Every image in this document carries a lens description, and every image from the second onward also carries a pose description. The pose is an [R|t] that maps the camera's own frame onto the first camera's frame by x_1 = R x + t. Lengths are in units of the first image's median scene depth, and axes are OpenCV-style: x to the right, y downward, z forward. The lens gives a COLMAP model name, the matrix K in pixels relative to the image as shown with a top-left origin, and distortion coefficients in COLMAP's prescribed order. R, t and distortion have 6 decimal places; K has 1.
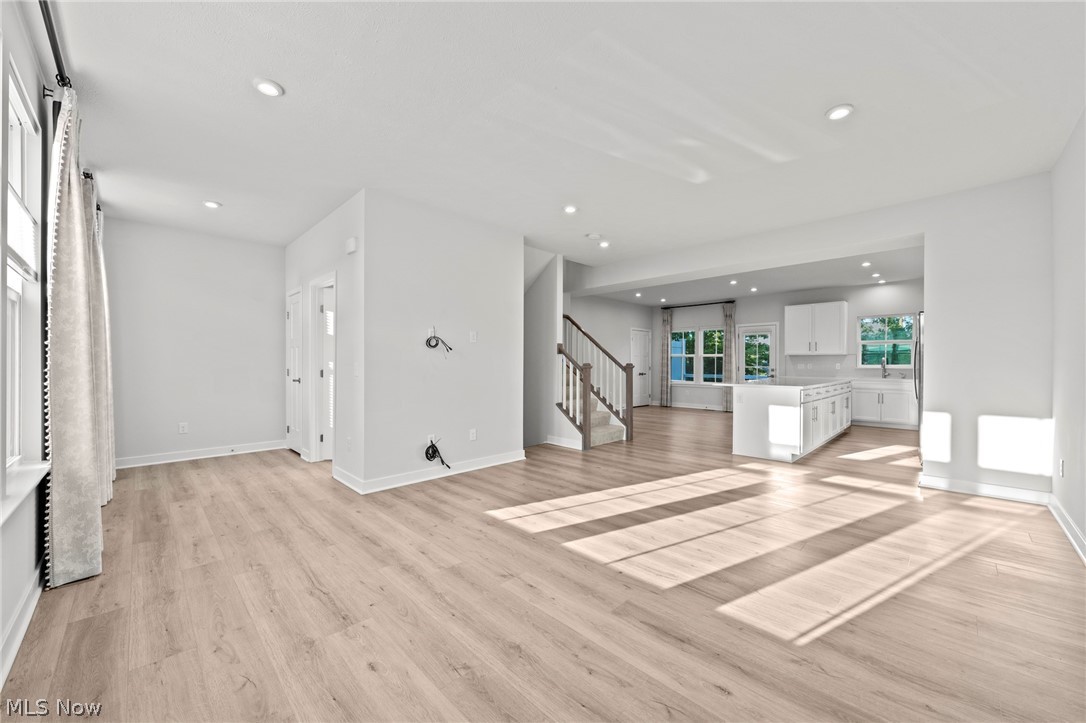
lens RADIAL K [[410.0, 0, 543.9], [0, 410.0, 365.3], [0, 0, 1]] dist [-0.000800, -0.000137]
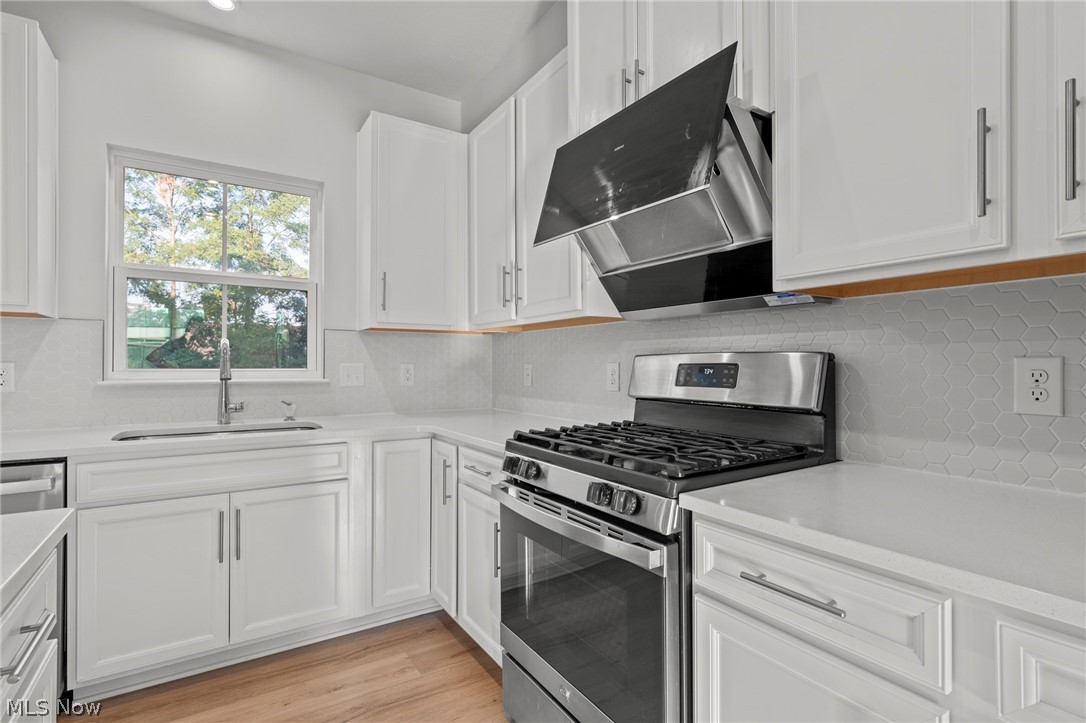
lens RADIAL K [[525.6, 0, 543.1], [0, 525.6, 364.7], [0, 0, 1]] dist [-0.001173, -0.000365]
pose [[0.214191, 0.003324, 0.976786, 0.482894], [0.002885, 0.999988, -0.004036, -0.001575], [-0.976787, 0.003682, 0.214179, 0.636929]]
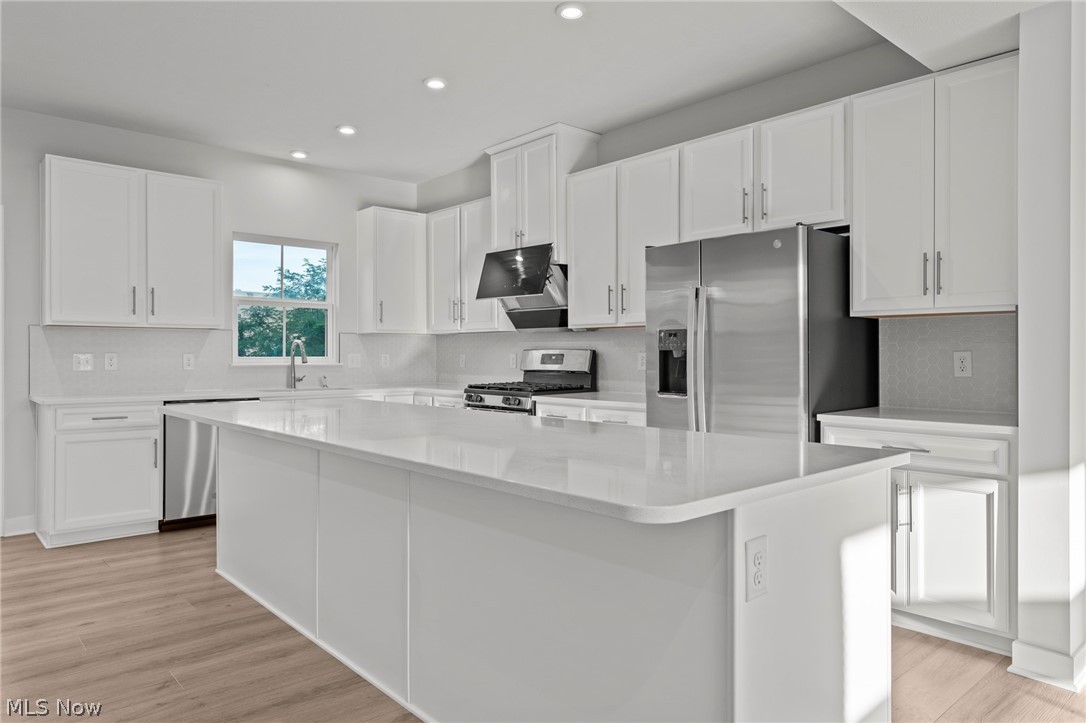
lens RADIAL K [[708.4, 0, 543.0], [0, 708.4, 361.5], [0, 0, 1]] dist [0.005699, 0.000180]
pose [[0.055892, -0.008662, 0.998399, 0.104900], [0.004130, 0.999956, 0.008444, -0.001368], [-0.998428, 0.003651, 0.055926, 0.596190]]
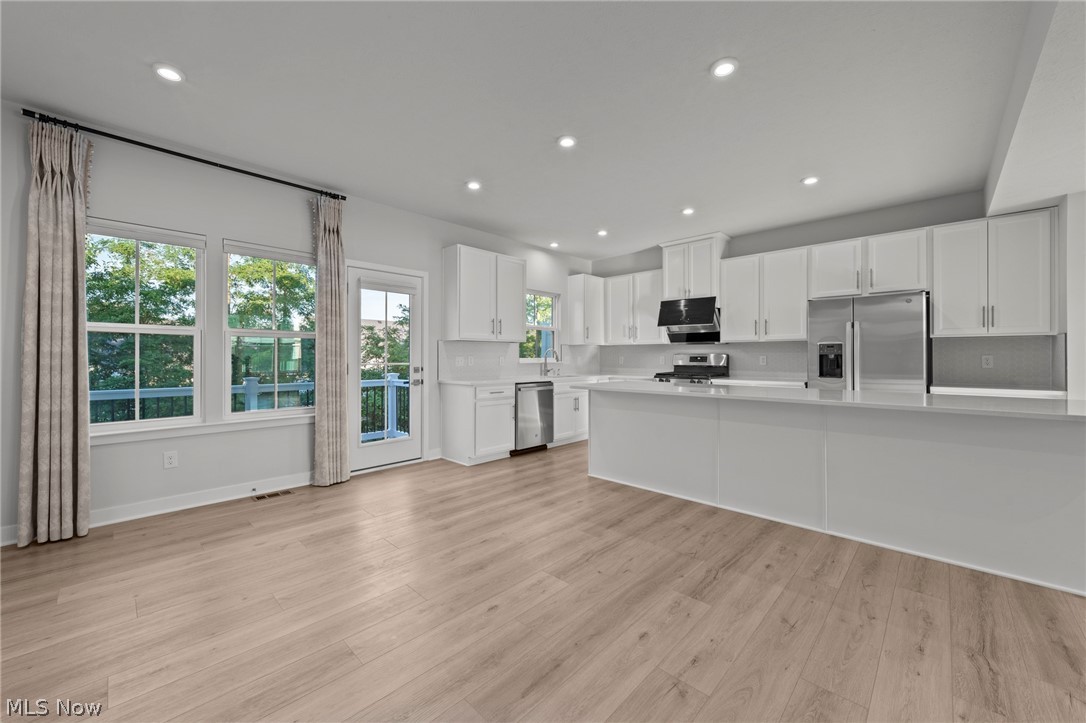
lens RADIAL K [[424.3, 0, 540.5], [0, 424.3, 356.7], [0, 0, 1]] dist [-0.000053, 0.000167]
pose [[-0.024868, 0.001306, 0.999690, 0.056256], [0.004497, 0.999989, -0.001194, -0.002560], [-0.999681, 0.004466, -0.024874, 0.868570]]
